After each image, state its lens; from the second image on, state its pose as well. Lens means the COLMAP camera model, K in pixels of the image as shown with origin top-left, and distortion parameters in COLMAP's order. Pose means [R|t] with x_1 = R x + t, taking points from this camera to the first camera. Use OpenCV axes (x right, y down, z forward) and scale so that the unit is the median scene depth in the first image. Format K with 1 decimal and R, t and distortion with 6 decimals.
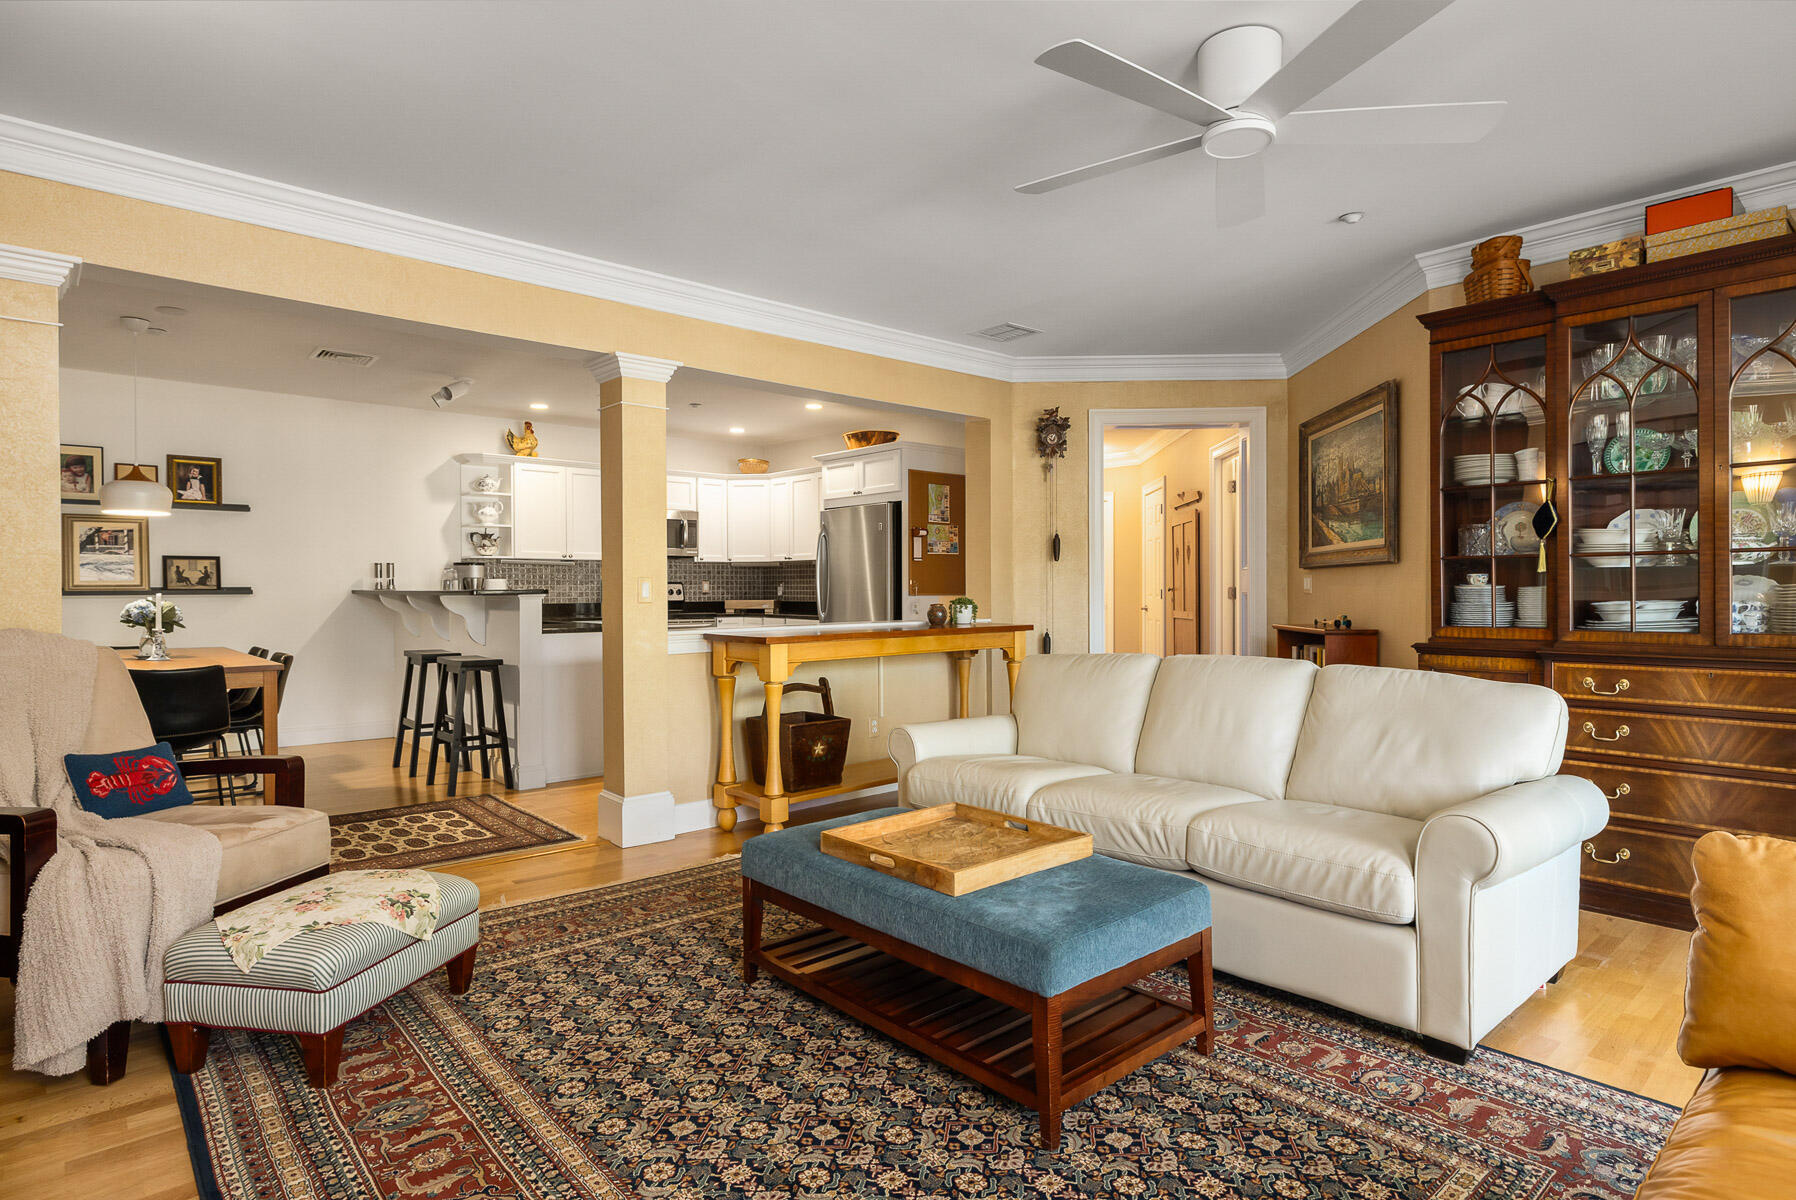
lens RADIAL K [[961.7, 0, 901.9], [0, 961.7, 593.1], [0, 0, 1]] dist [-0.004184, 0.001295]
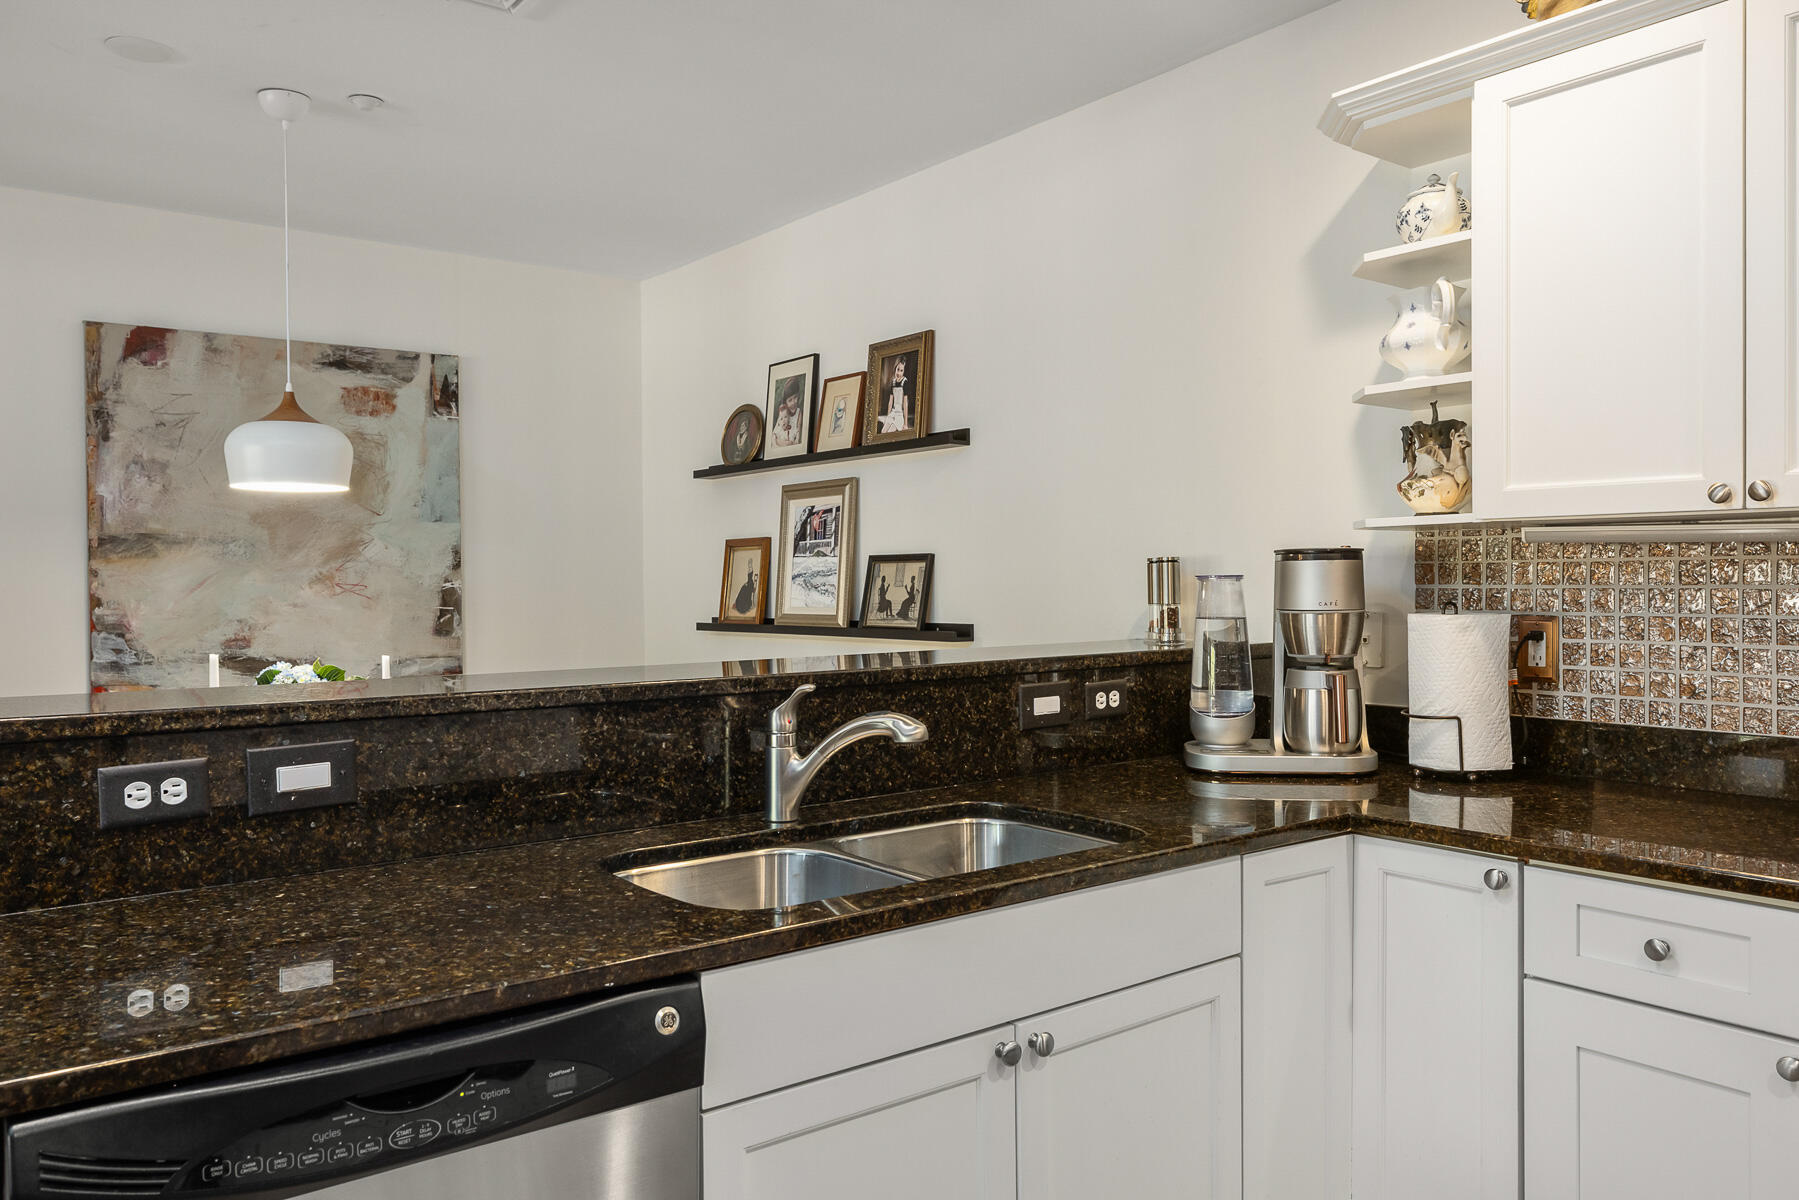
lens RADIAL K [[1314.4, 0, 894.9], [0, 1314.4, 593.4], [0, 0, 1]] dist [-0.003884, 0.002297]
pose [[-0.087335, 0.014929, -0.996067, -0.110799], [0.003398, 0.999886, 0.014689, -0.029523], [0.996173, -0.002102, -0.087376, 1.060513]]
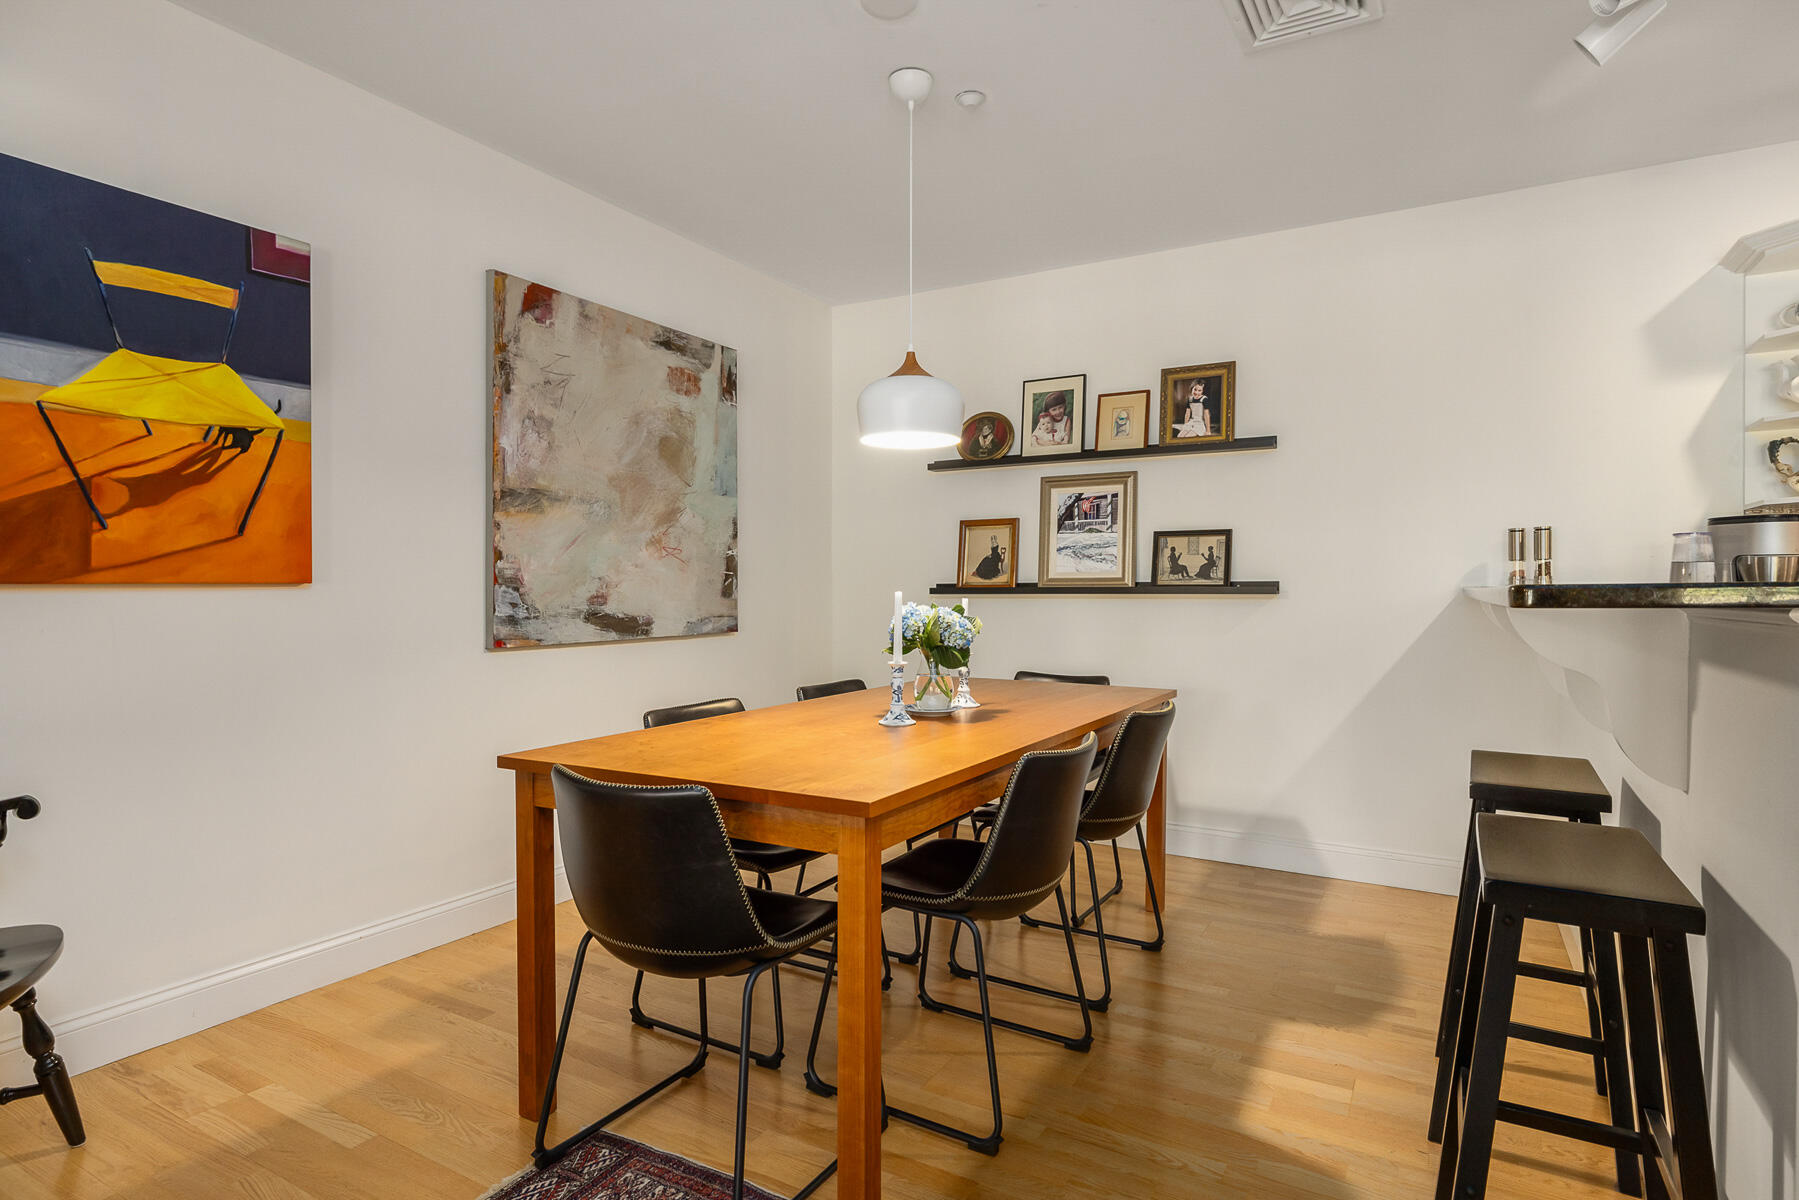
lens RADIAL K [[963.3, 0, 901.8], [0, 963.3, 596.2], [0, 0, 1]] dist [-0.004184, 0.001295]
pose [[0.303565, 0.010895, -0.952749, -0.216620], [-0.005968, 0.999937, 0.009532, -0.001766], [0.952792, 0.002793, 0.303611, 0.644814]]
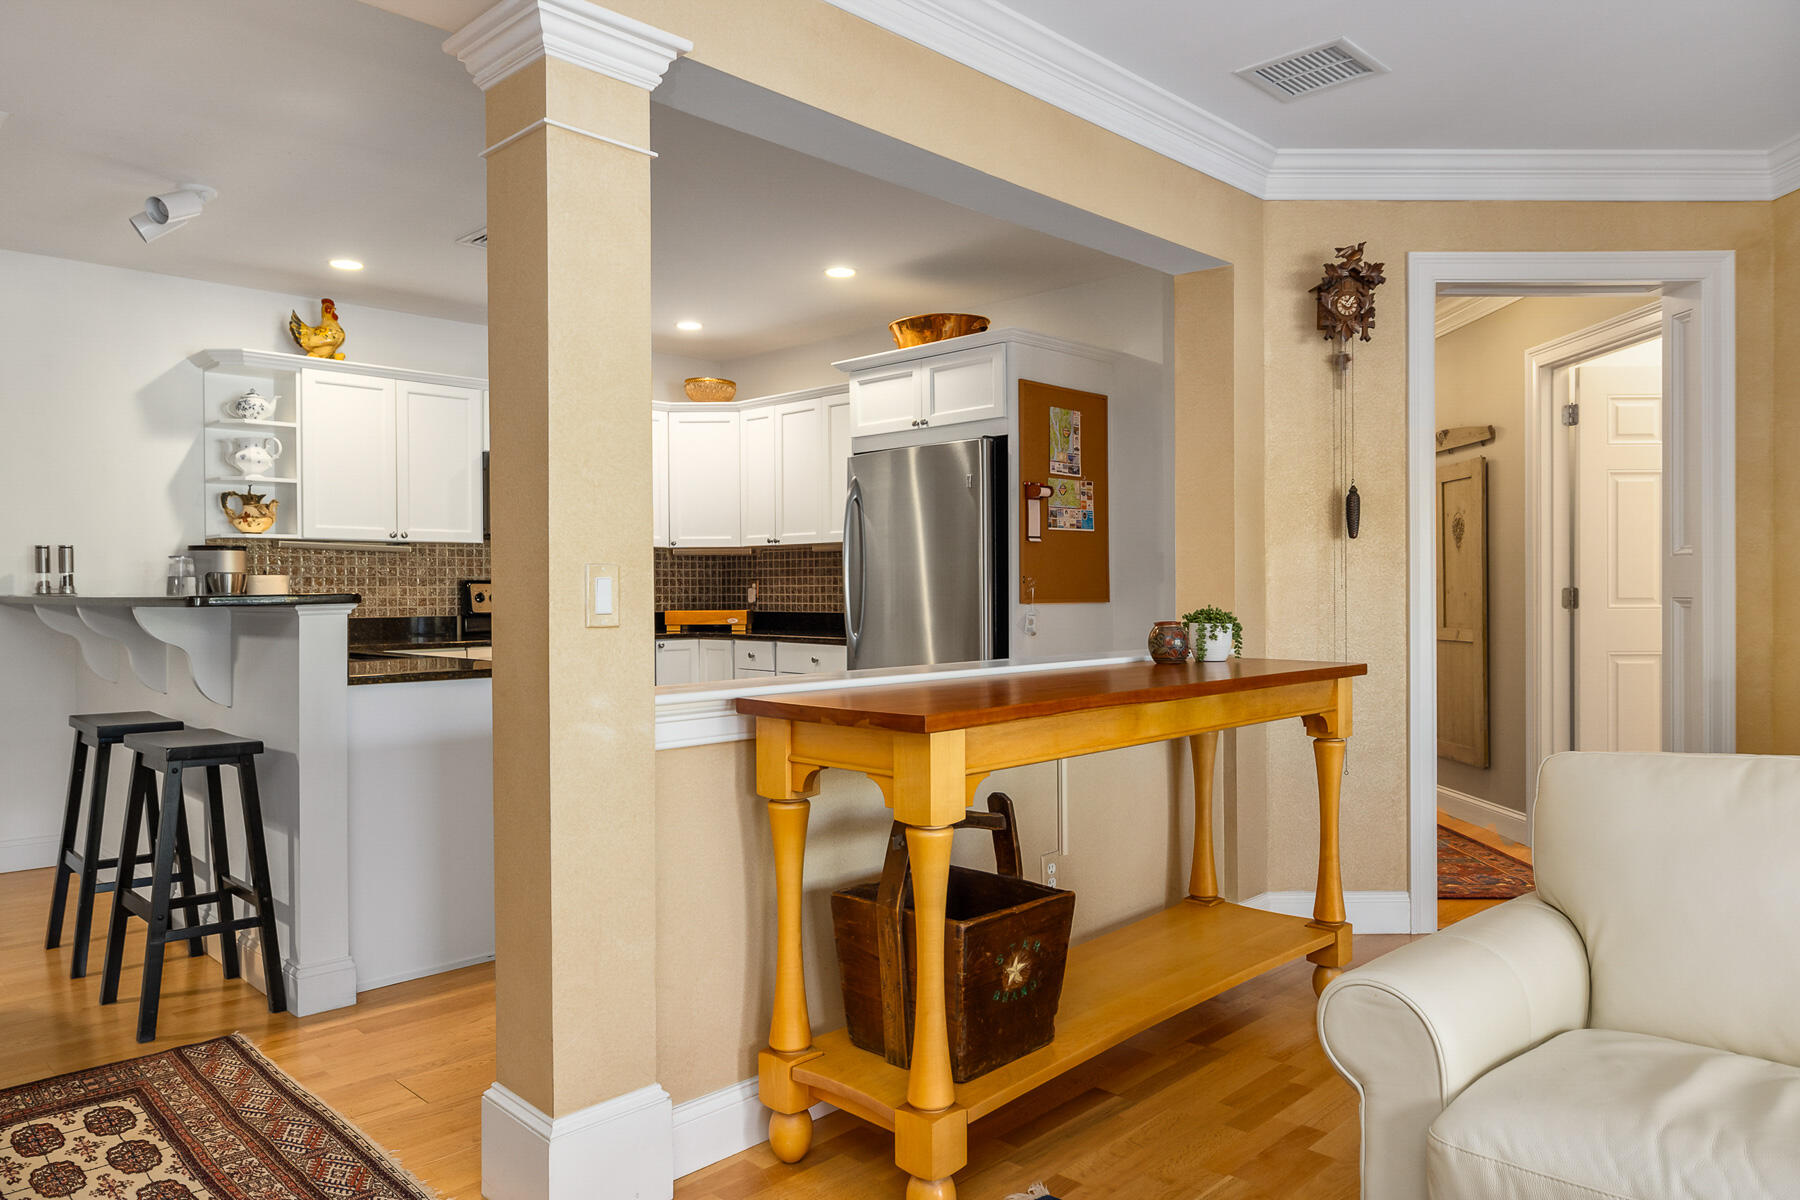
lens RADIAL K [[1217.2, 0, 899.1], [0, 1217.2, 594.7], [0, 0, 1]] dist [0.001241, 0.003139]
pose [[0.998302, -0.001531, 0.058232, -0.113741], [0.001636, 0.999997, -0.001759, -0.001754], [-0.058229, 0.001851, 0.998302, 0.317038]]
